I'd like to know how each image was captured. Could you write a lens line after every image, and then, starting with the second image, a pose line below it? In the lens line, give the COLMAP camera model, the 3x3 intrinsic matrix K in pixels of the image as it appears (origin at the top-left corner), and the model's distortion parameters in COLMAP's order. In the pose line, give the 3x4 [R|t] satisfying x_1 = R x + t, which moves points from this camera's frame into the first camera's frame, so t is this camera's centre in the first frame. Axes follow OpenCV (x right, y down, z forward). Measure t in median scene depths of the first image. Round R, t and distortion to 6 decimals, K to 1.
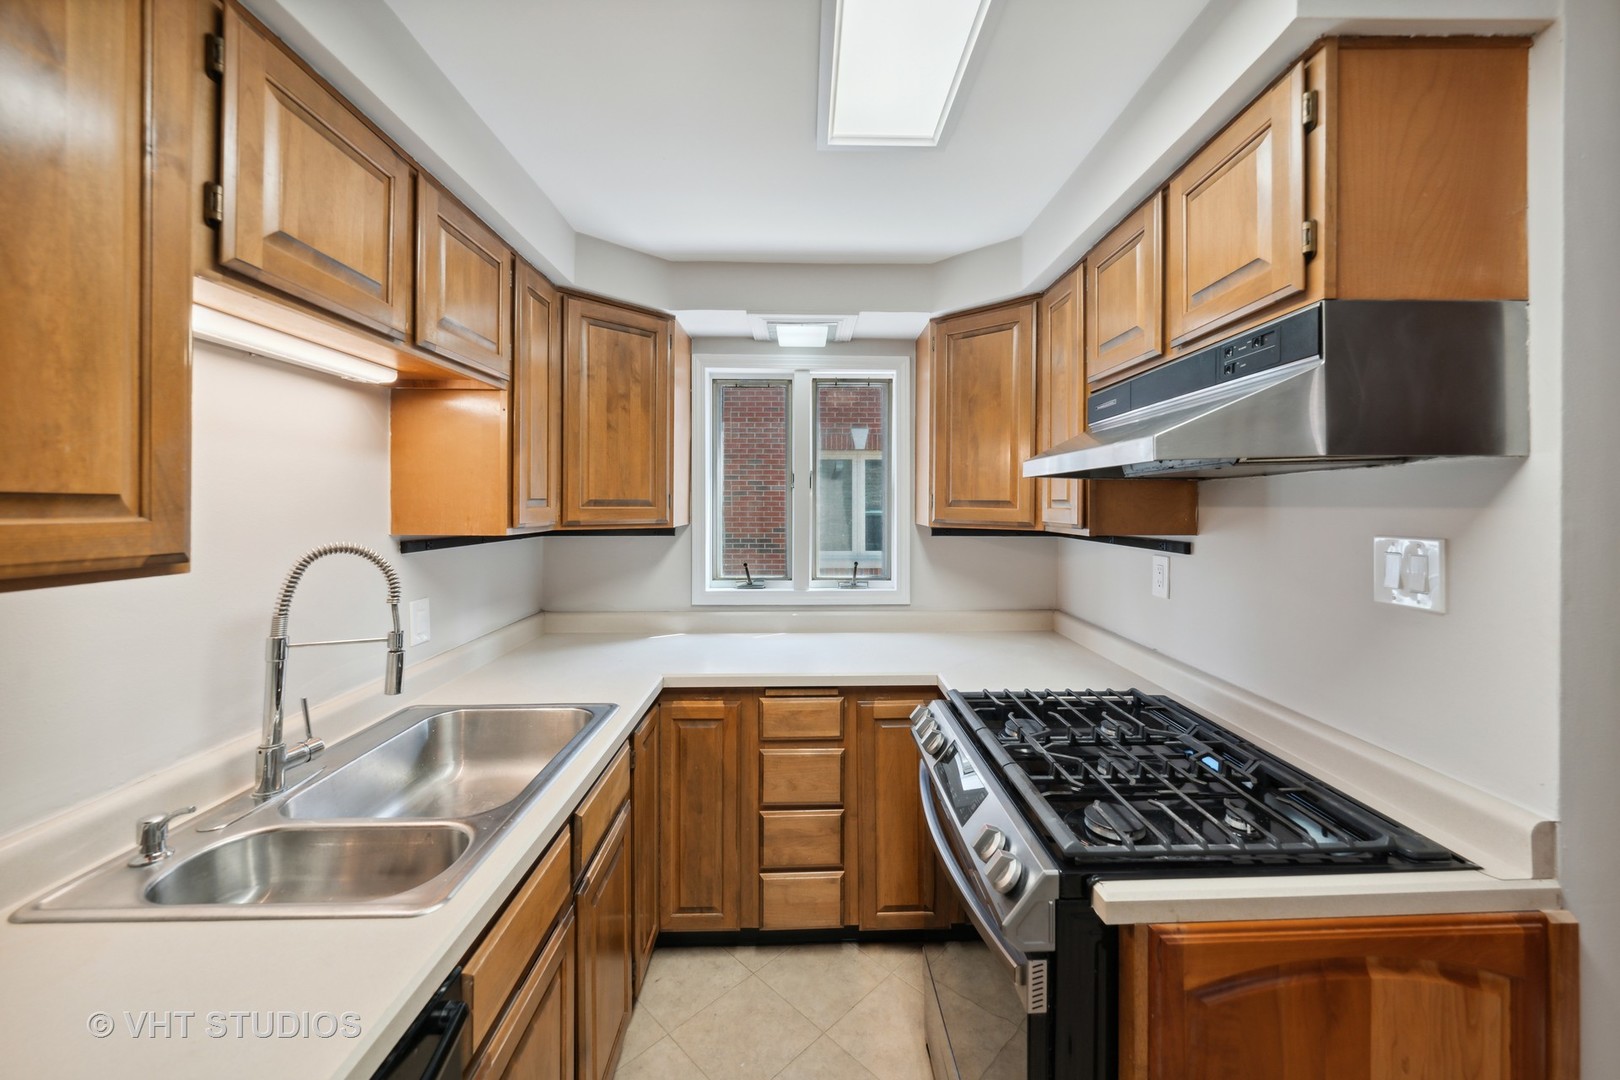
lens RADIAL K [[607.6, 0, 814.0], [0, 607.6, 503.3], [0, 0, 1]] dist [-0.001476, 0.000046]
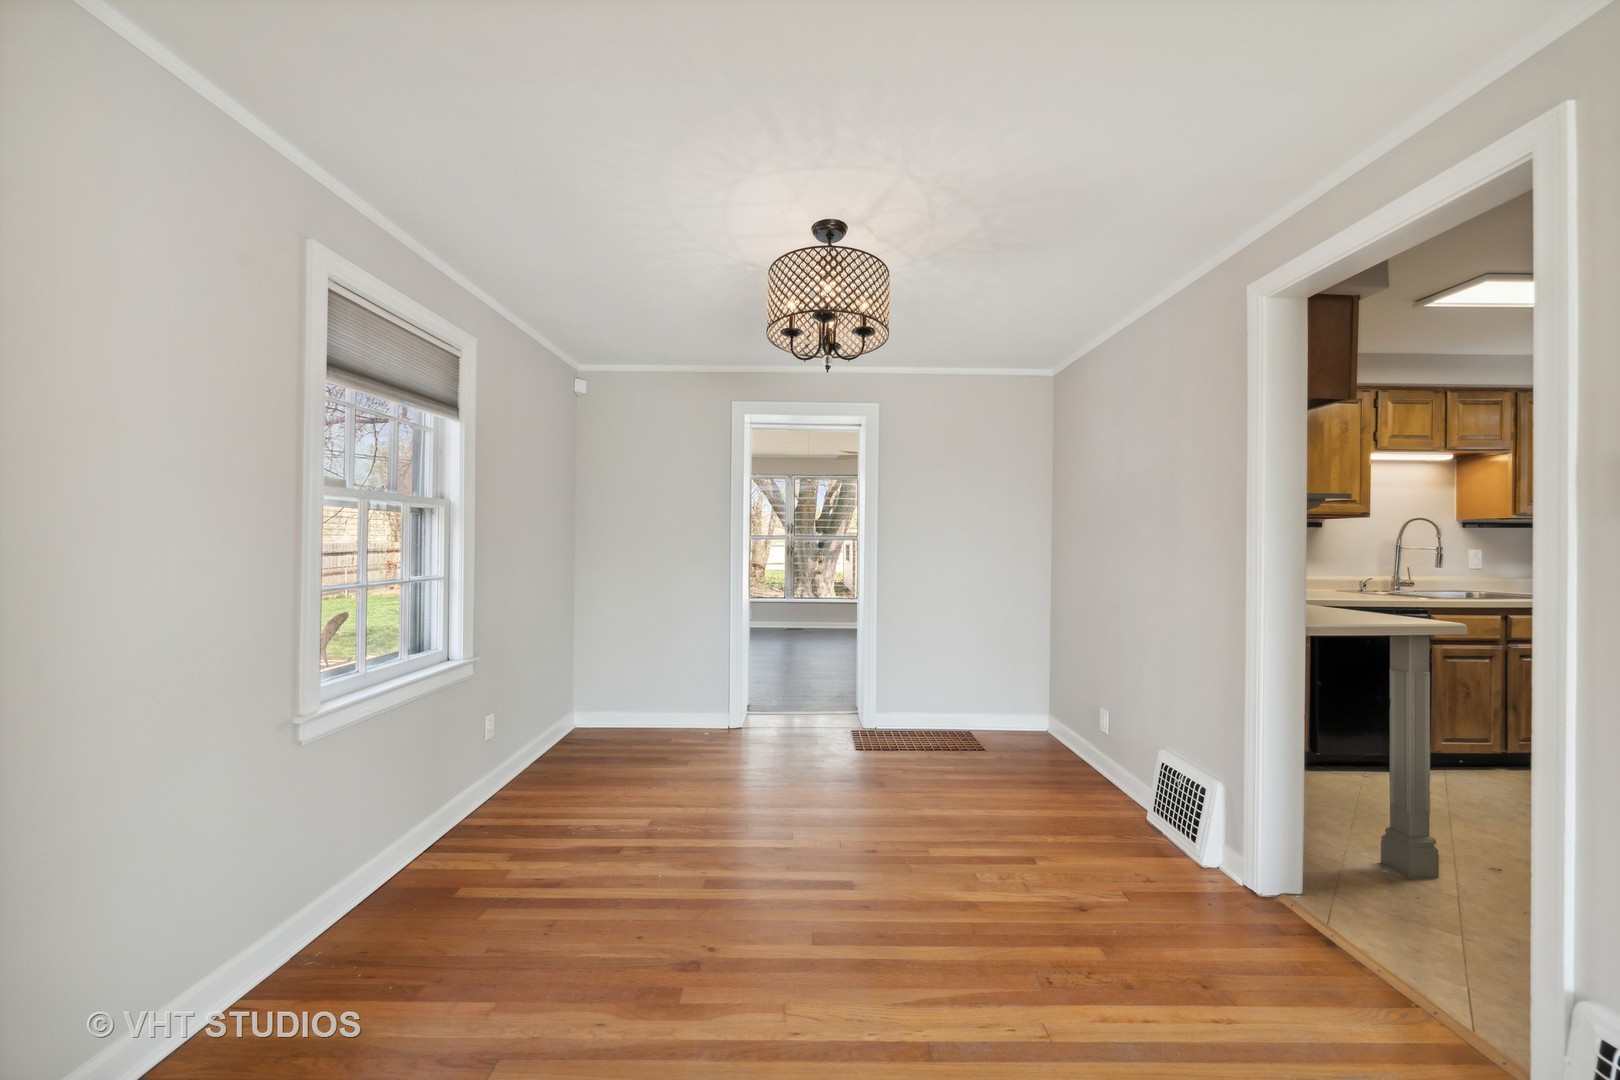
lens RADIAL K [[607.6, 0, 807.2], [0, 607.6, 538.5], [0, 0, 1]] dist [-0.001476, 0.000046]
pose [[-0.020364, -0.002326, -0.999790, 2.608262], [-0.007918, 0.999966, -0.002165, 0.225998], [0.999761, 0.007872, -0.020382, -2.263193]]
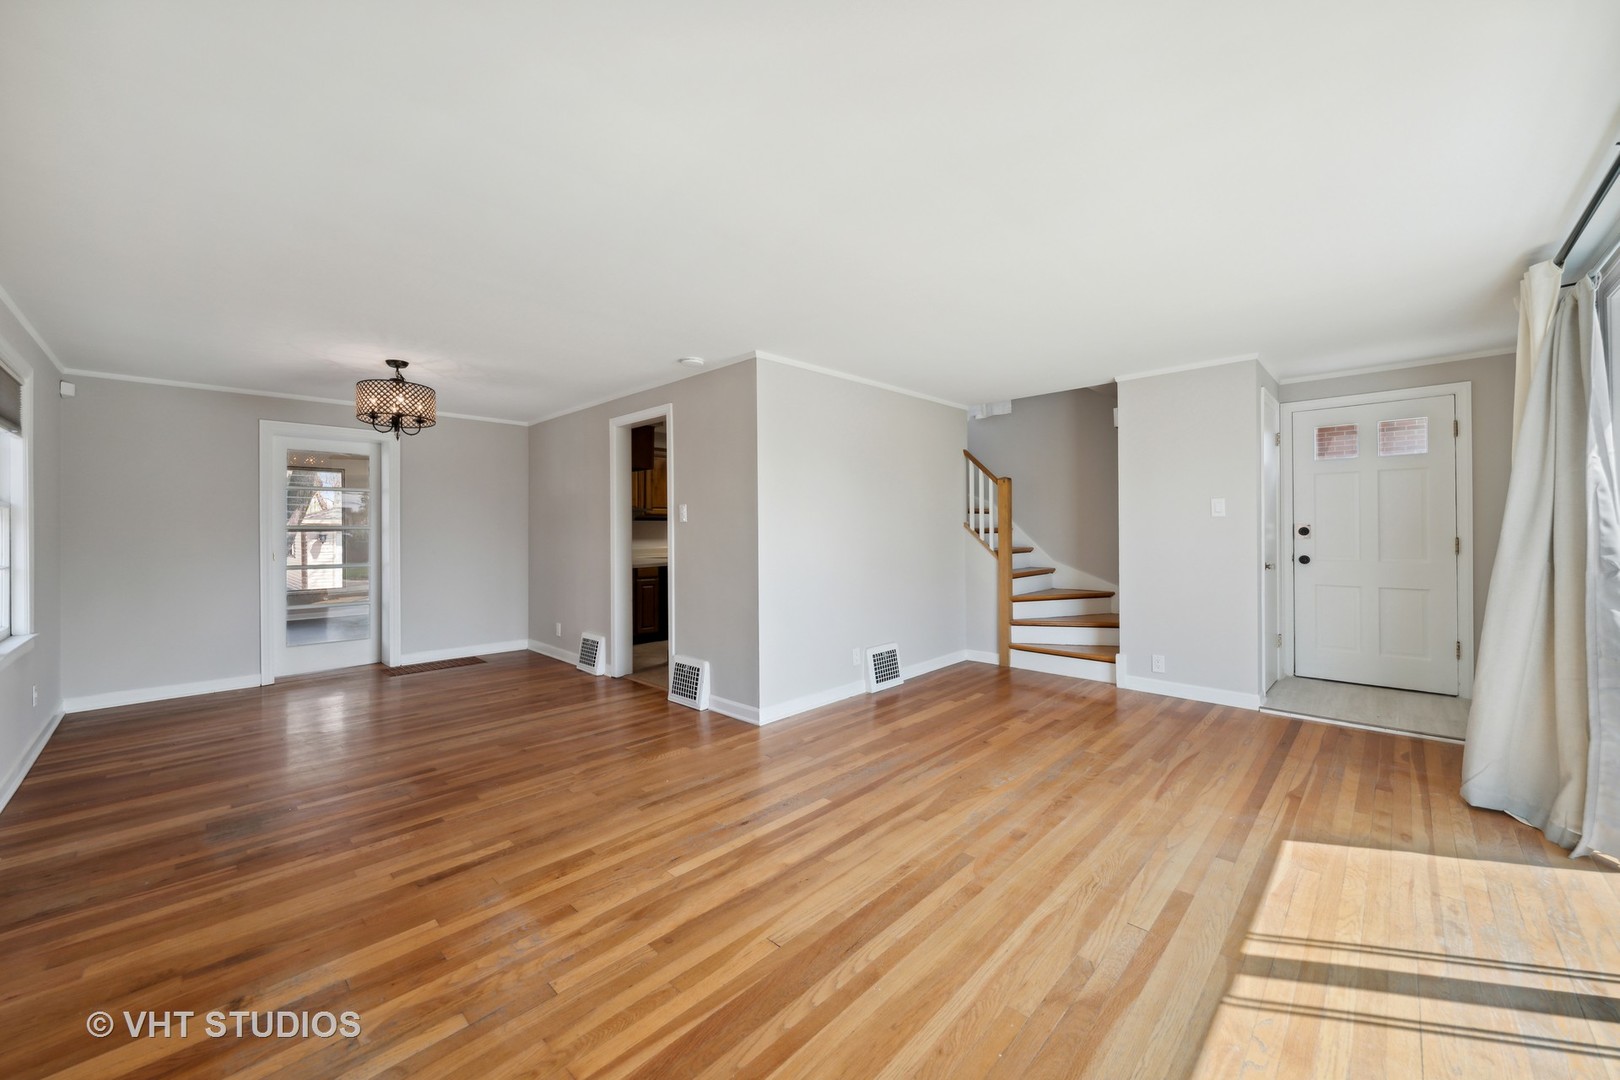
lens RADIAL K [[607.6, 0, 809.6], [0, 607.6, 530.3], [0, 0, 1]] dist [-0.001476, 0.000046]
pose [[0.702761, 0.000513, -0.711426, 7.532130], [0.004171, 0.999980, 0.004841, 0.198755], [0.711414, -0.006369, 0.702744, -3.891413]]
